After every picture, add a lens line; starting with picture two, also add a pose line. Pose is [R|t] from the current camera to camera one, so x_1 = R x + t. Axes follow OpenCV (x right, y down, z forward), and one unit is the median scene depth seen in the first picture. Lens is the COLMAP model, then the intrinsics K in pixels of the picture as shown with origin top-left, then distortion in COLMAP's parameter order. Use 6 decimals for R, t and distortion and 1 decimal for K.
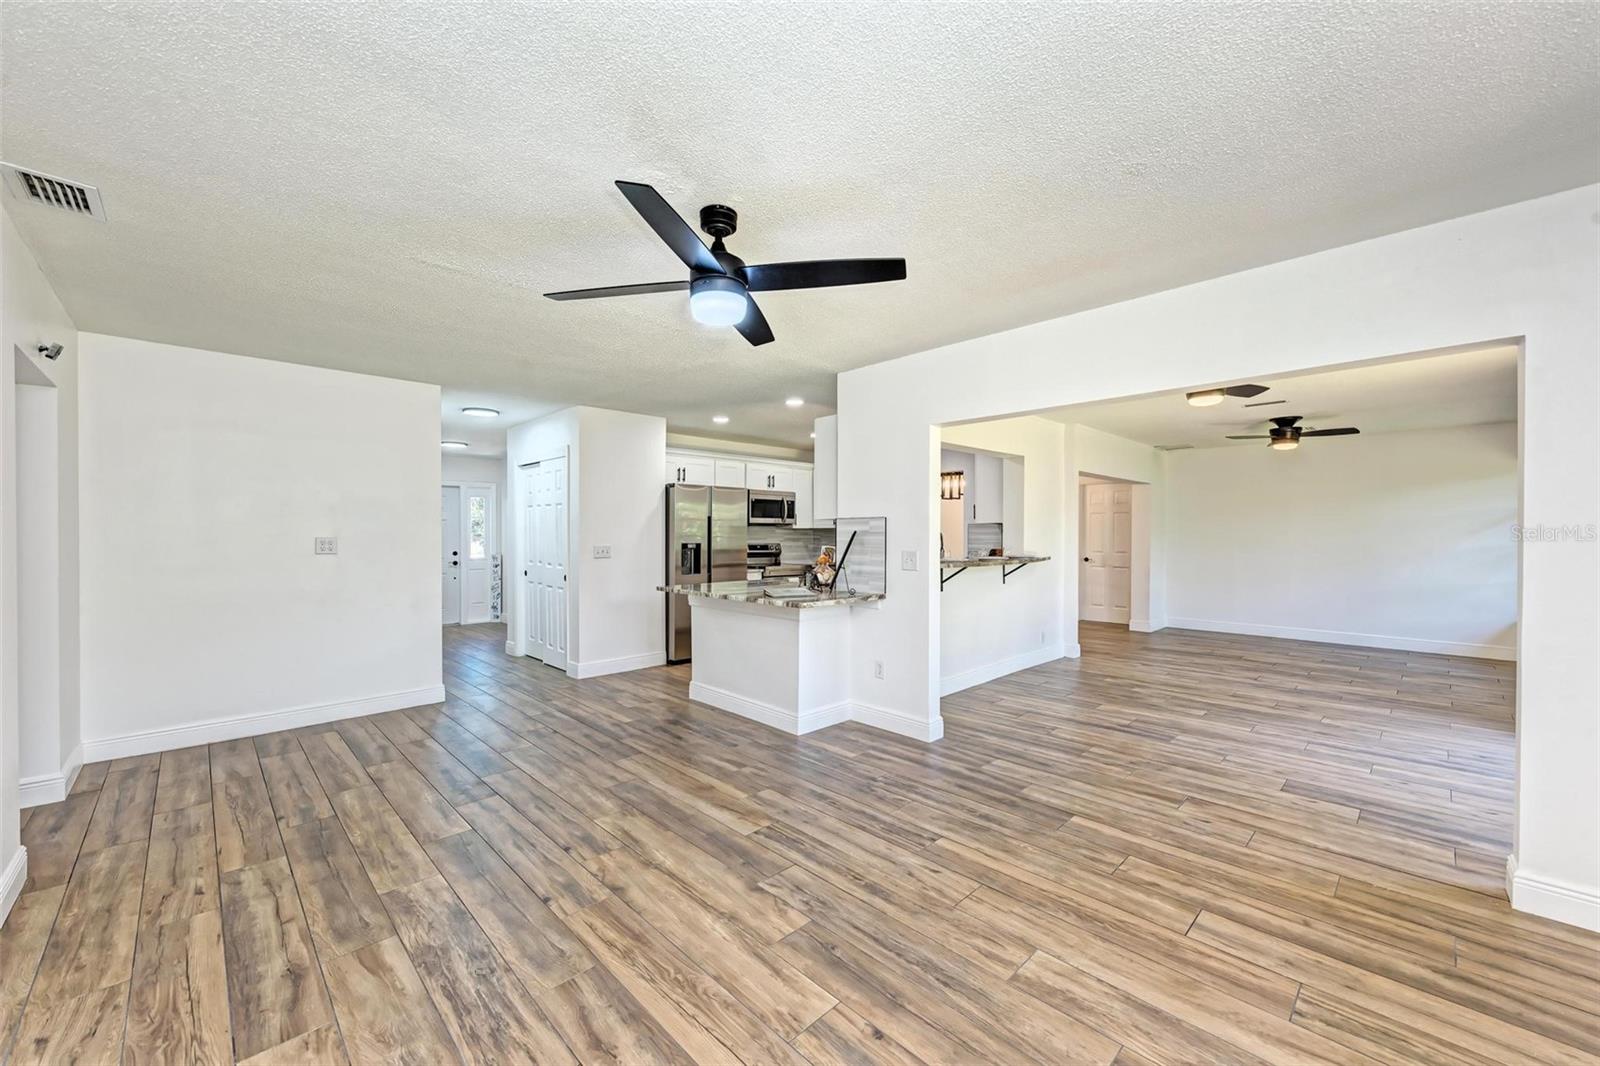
lens RADIAL K [[629.0, 0, 800.9], [0, 629.0, 535.0], [0, 0, 1]] dist [-0.001340, -0.000107]
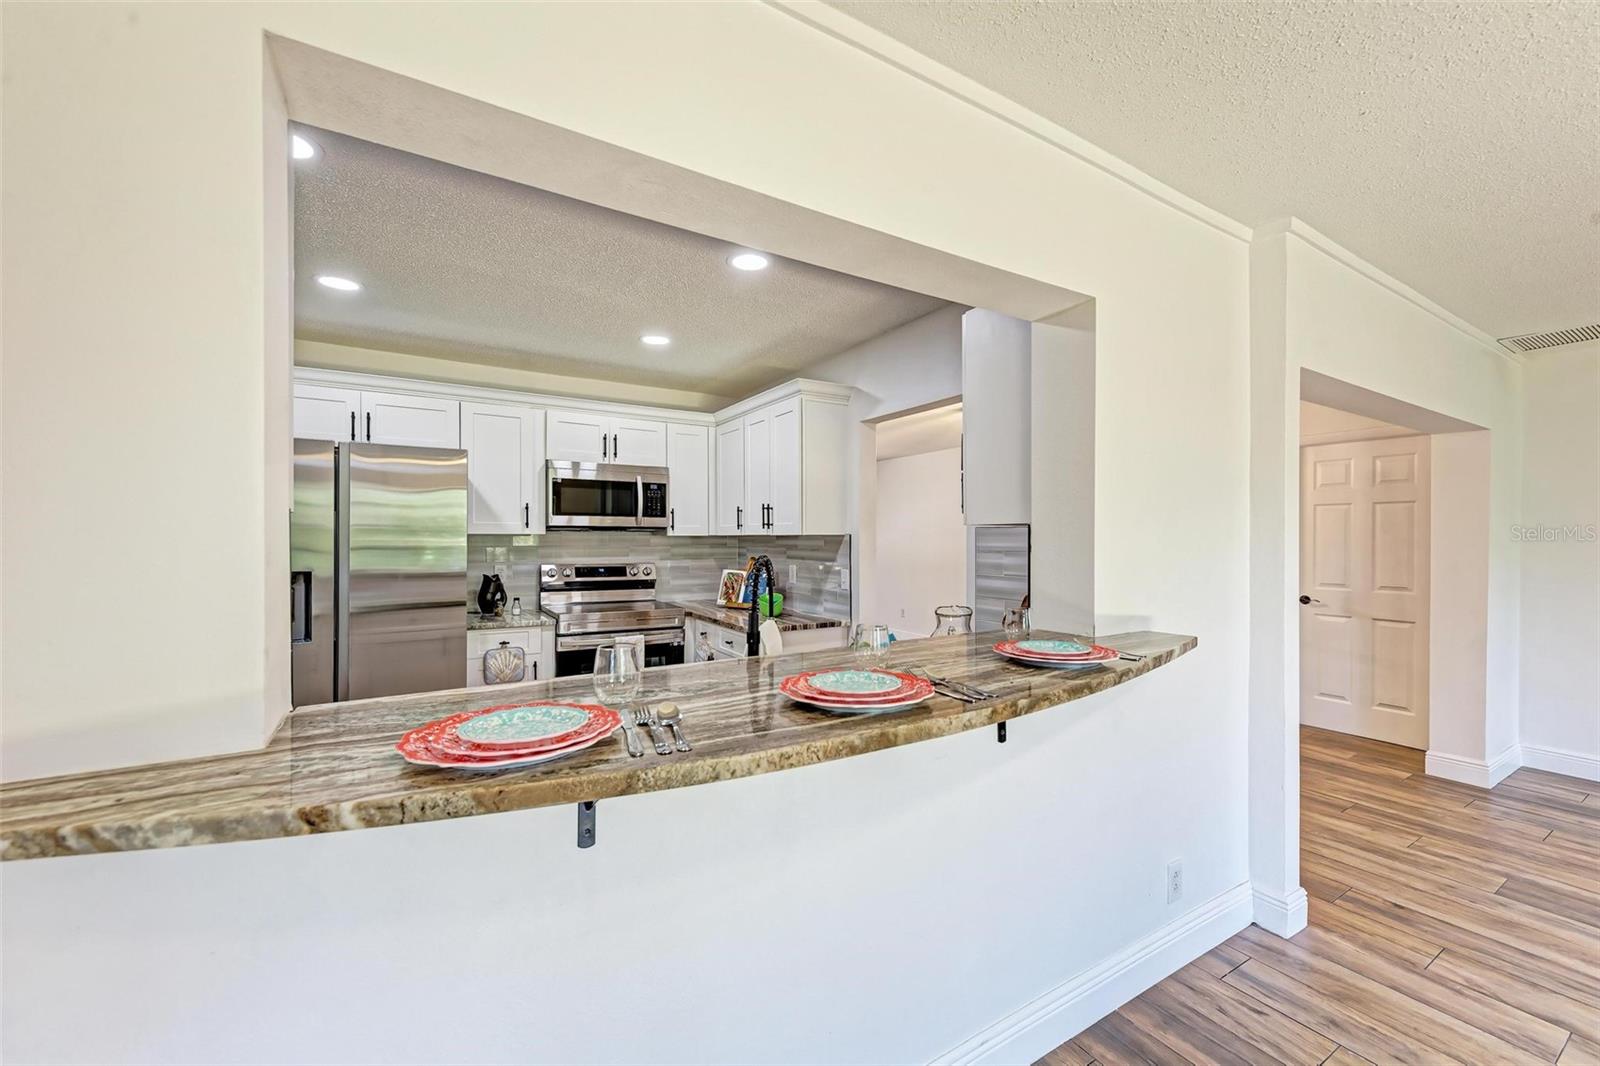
lens RADIAL K [[629.0, 0, 797.7], [0, 629.0, 529.6], [0, 0, 1]] dist [-0.001340, -0.000107]
pose [[0.972286, -0.000221, -0.233793, 0.223298], [-0.004392, 0.999806, -0.019212, -0.006355], [0.233752, 0.019706, 0.972097, 0.525752]]
